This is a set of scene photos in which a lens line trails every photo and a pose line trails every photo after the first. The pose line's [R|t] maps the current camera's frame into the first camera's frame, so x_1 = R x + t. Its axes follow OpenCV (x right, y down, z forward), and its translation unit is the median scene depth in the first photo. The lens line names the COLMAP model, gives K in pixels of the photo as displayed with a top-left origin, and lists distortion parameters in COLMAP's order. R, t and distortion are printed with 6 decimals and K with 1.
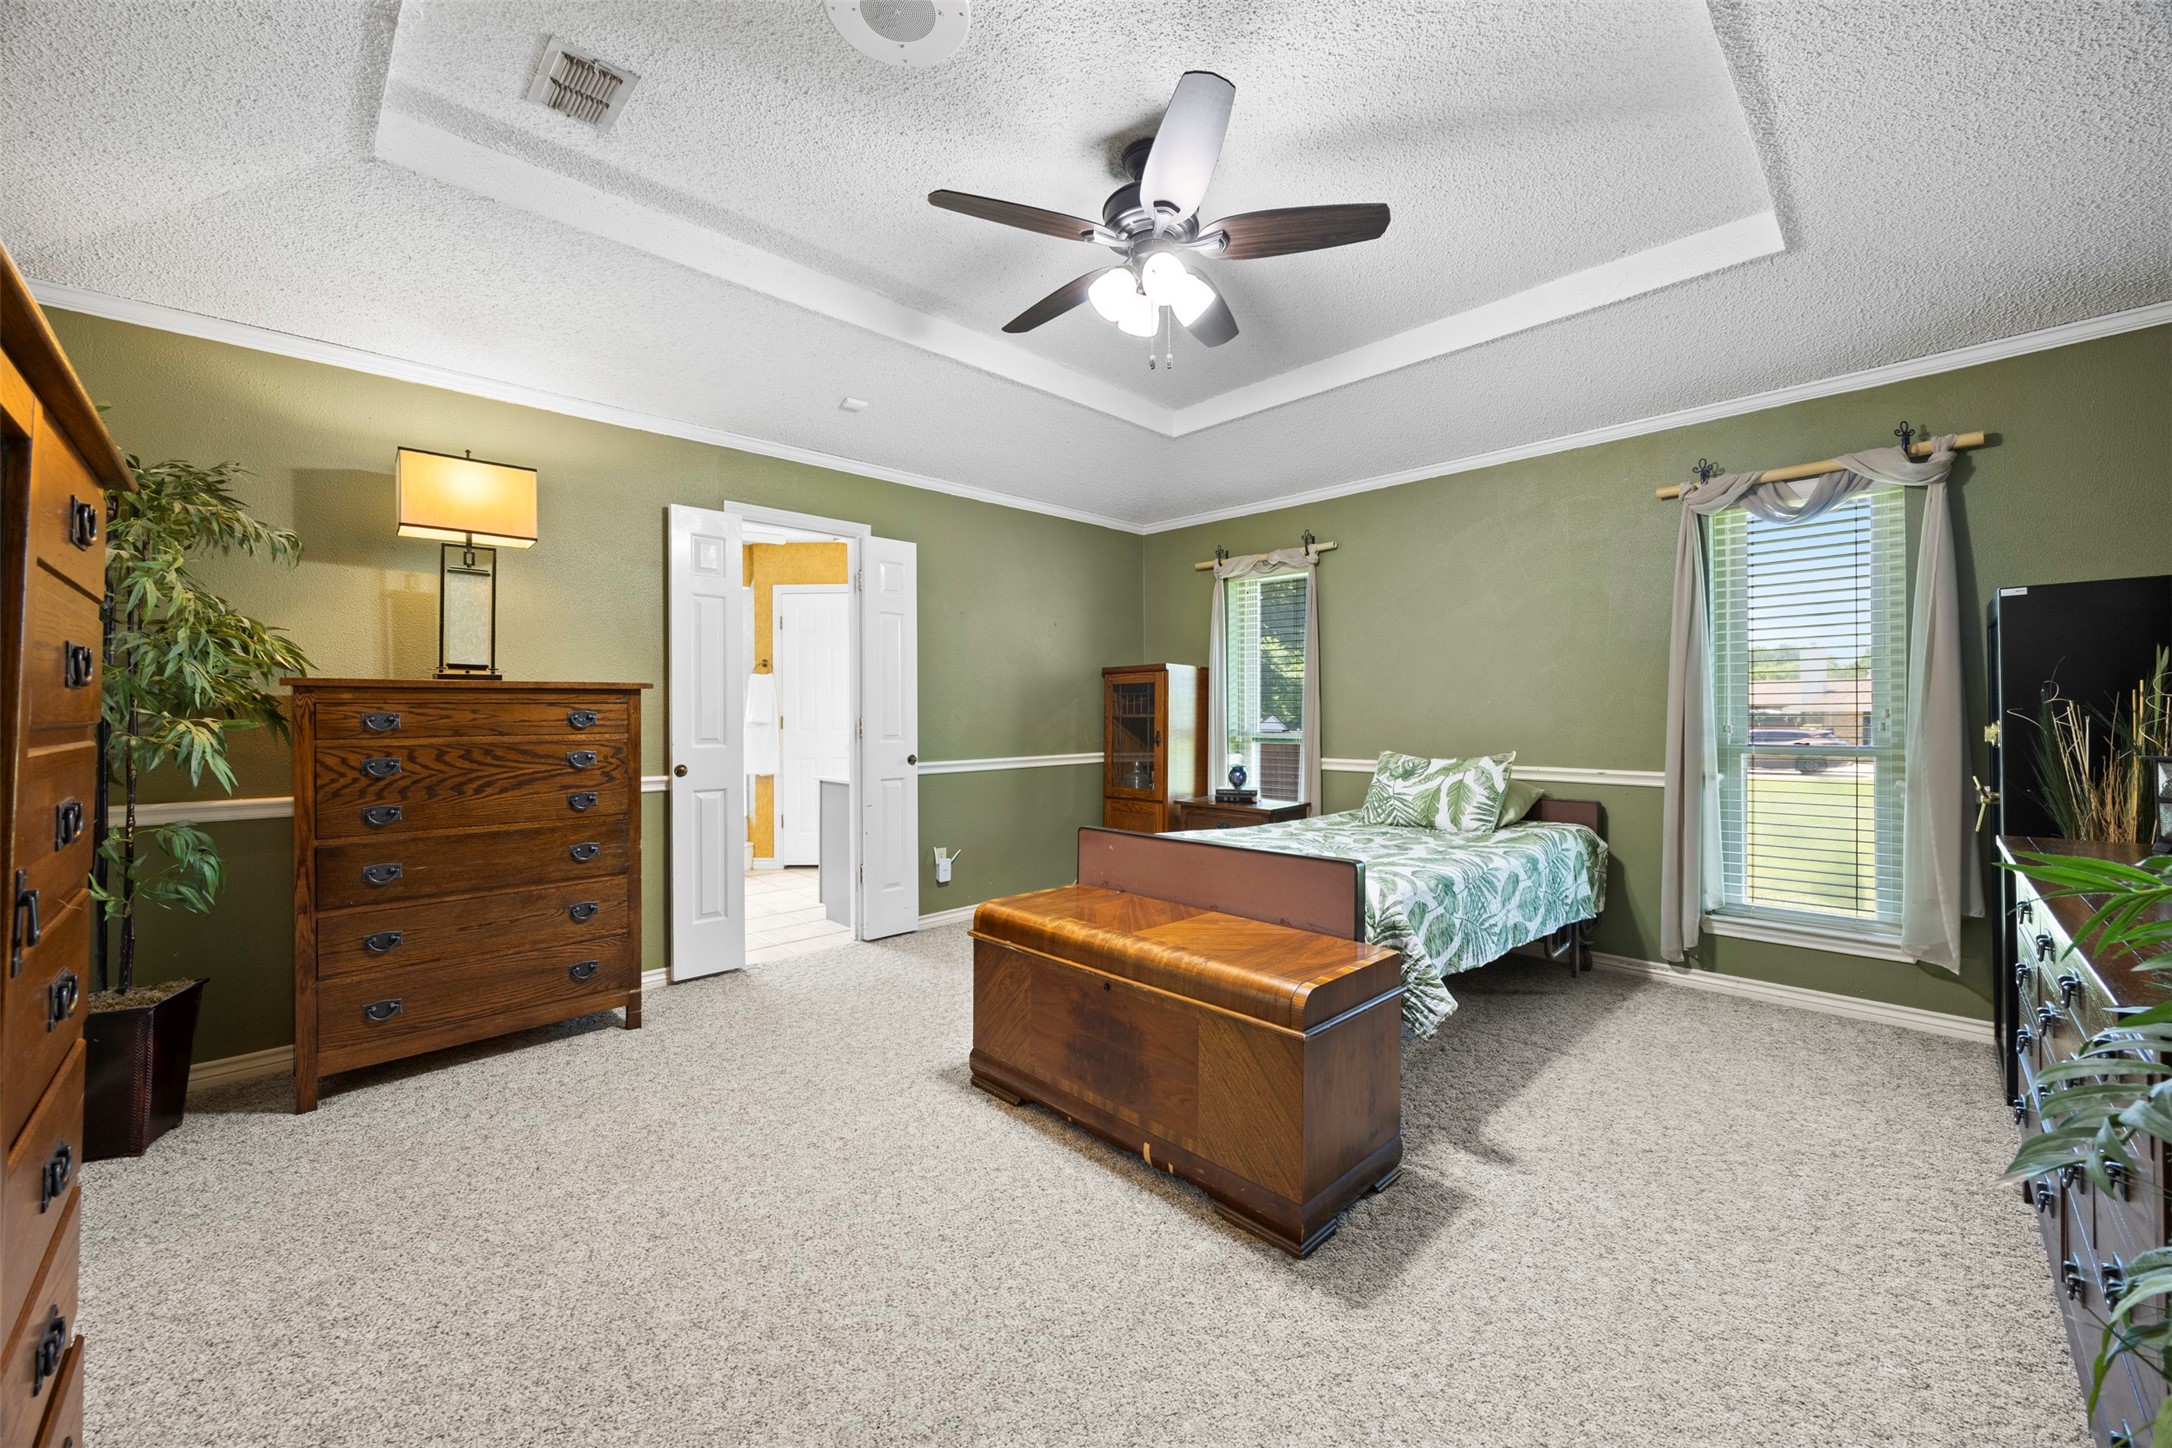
lens RADIAL K [[831.4, 0, 1088.0], [0, 831.4, 710.9], [0, 0, 1]] dist [-0.004037, 0.000183]
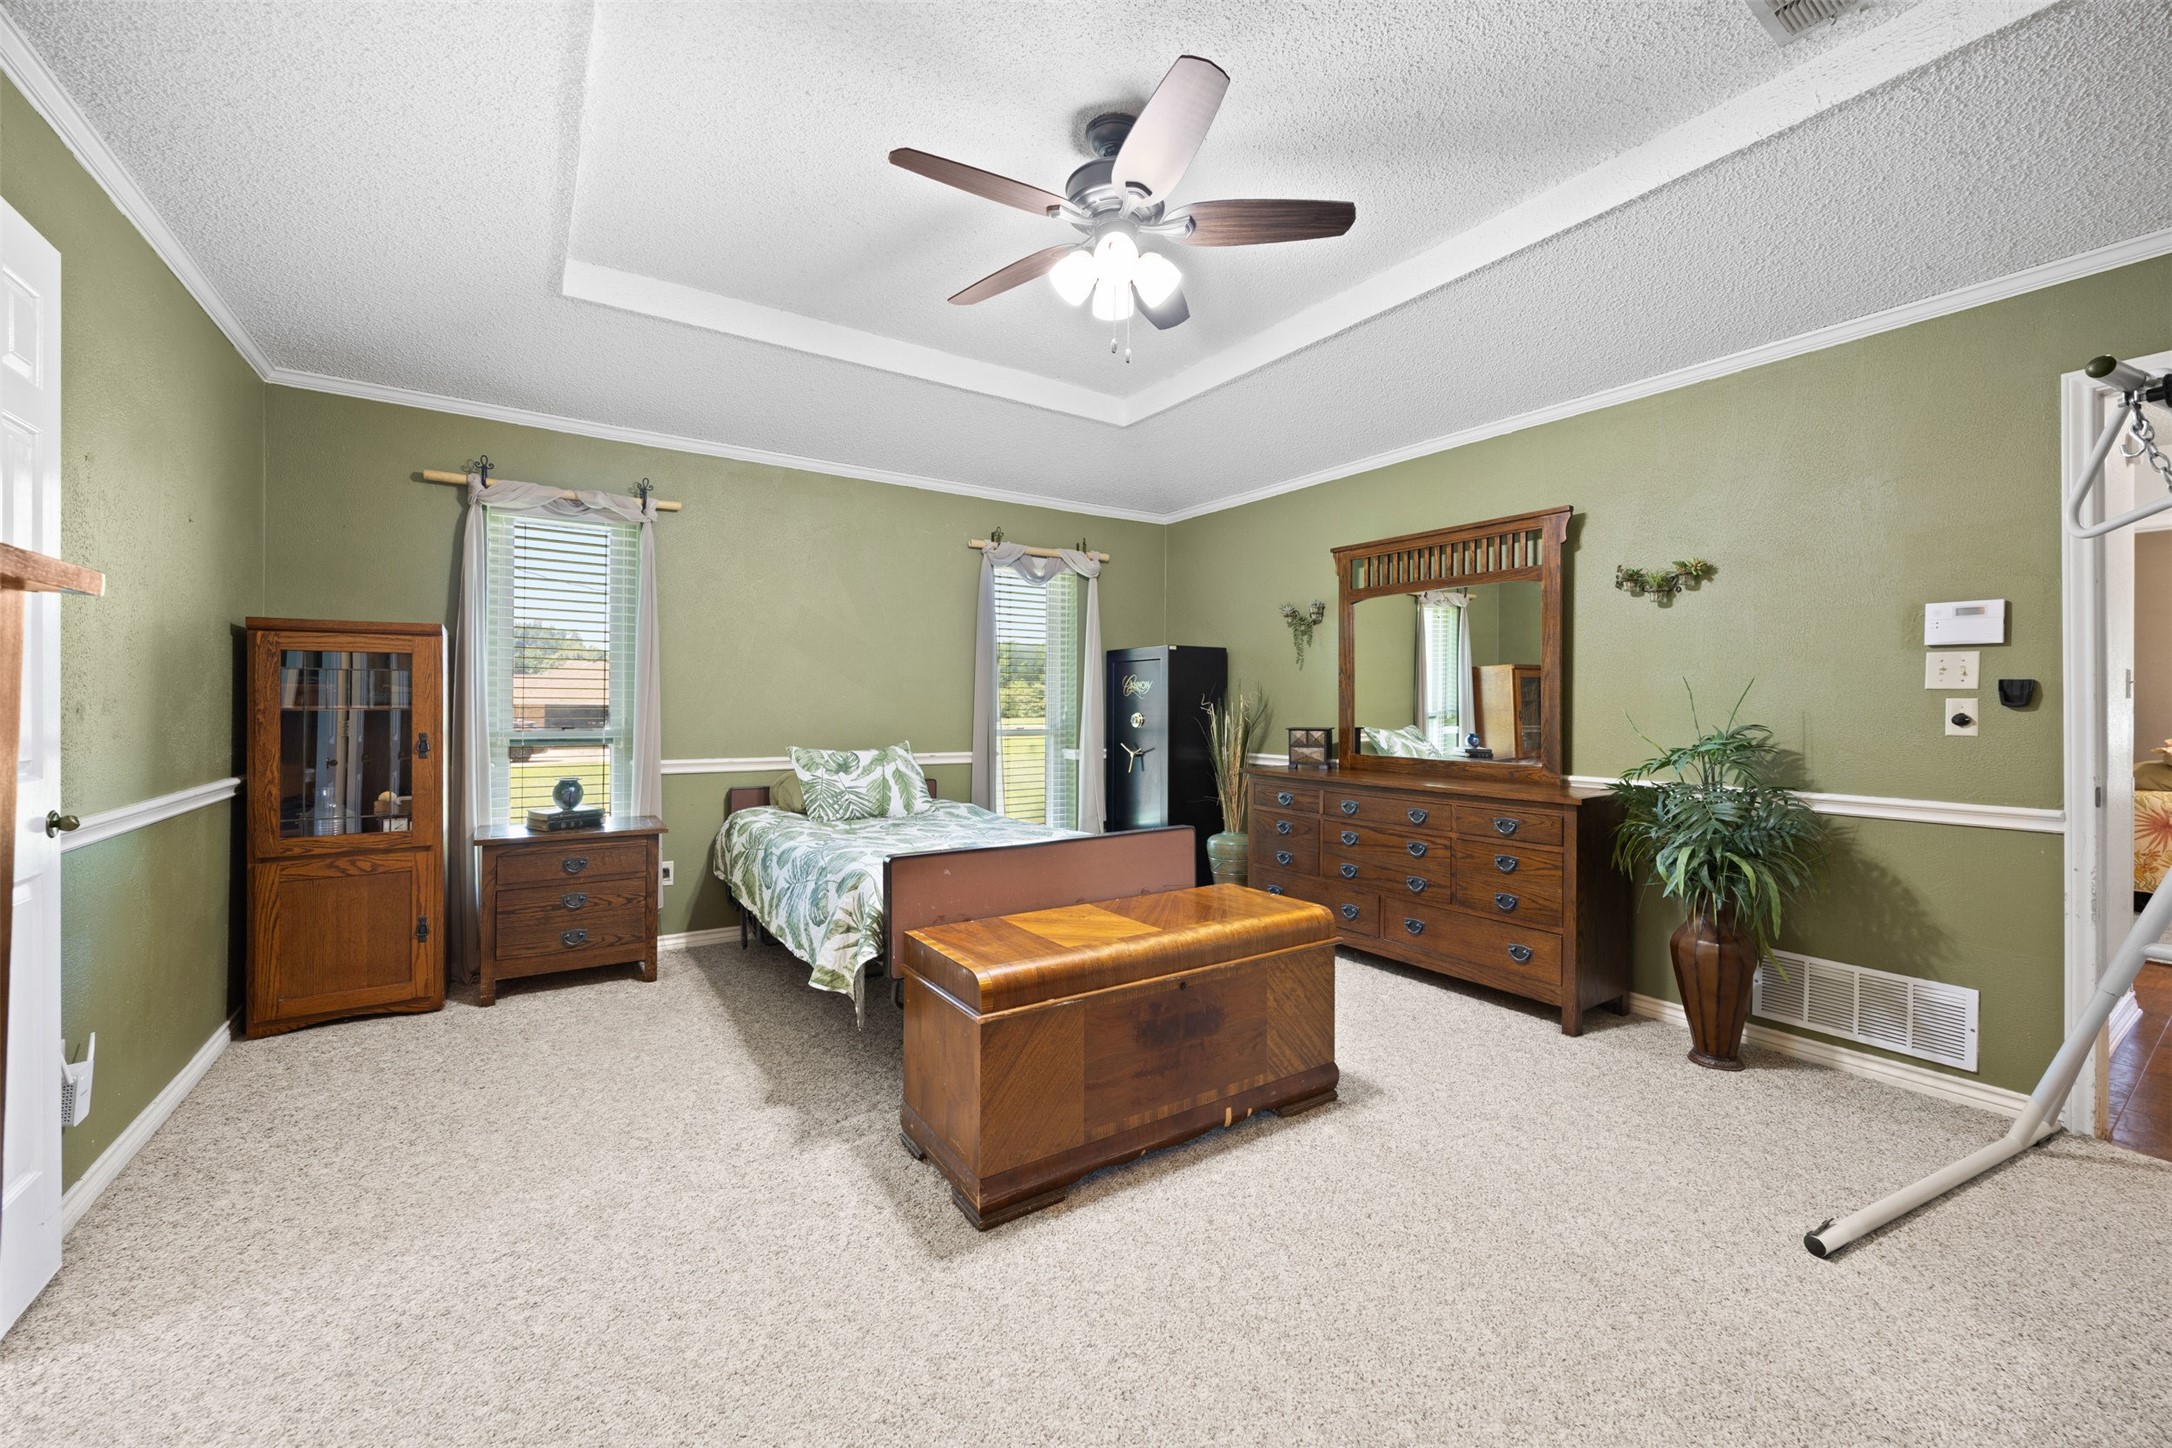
lens RADIAL K [[831.4, 0, 1082.7], [0, 831.4, 710.2], [0, 0, 1]] dist [-0.004037, 0.000183]
pose [[0.193188, -0.000375, 0.981162, -0.645648], [-0.008506, 0.999962, 0.002057, 0.002528], [-0.981125, -0.008743, 0.193178, 0.619247]]
